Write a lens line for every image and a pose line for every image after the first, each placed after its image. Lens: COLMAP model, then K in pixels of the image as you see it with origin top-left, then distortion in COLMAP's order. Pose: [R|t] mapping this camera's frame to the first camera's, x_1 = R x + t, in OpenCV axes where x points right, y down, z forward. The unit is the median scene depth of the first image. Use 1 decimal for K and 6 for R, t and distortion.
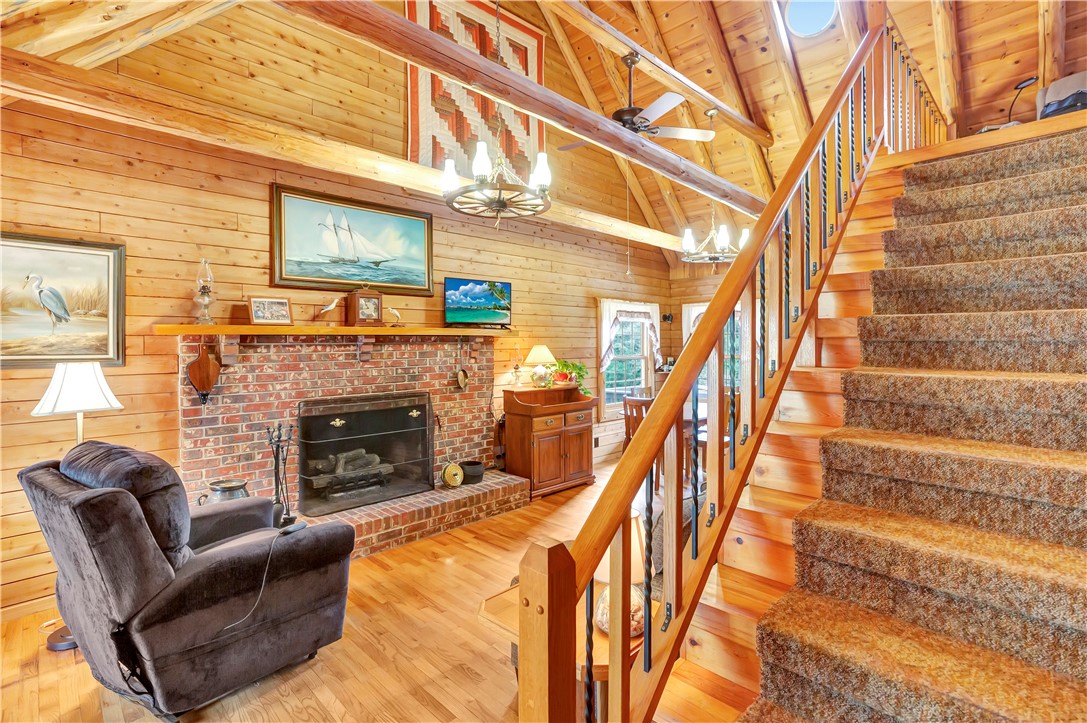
lens RADIAL K [[500.1, 0, 542.6], [0, 500.1, 341.3], [0, 0, 1]] dist [-0.030207, 0.020207]
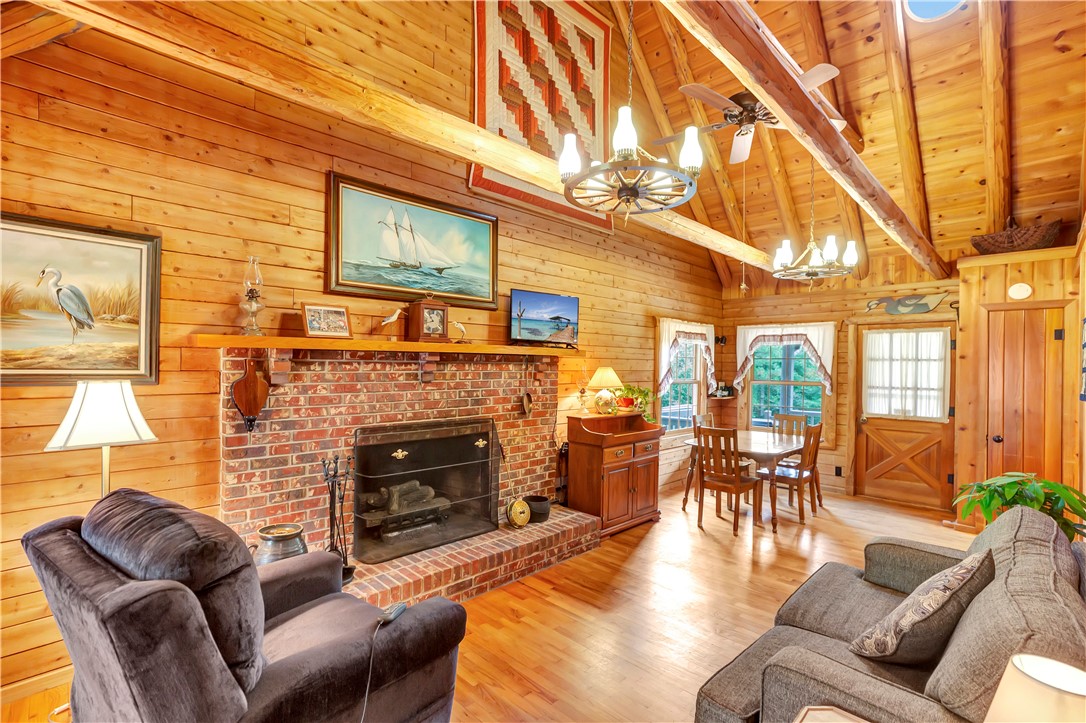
lens RADIAL K [[499.6, 0, 549.4], [0, 499.6, 364.2], [0, 0, 1]] dist [-0.030207, 0.020207]
pose [[0.999733, 0.020092, -0.011441, -0.141650], [-0.020034, 0.999786, 0.005206, -0.000138], [0.011543, -0.004976, 0.999921, 0.141670]]
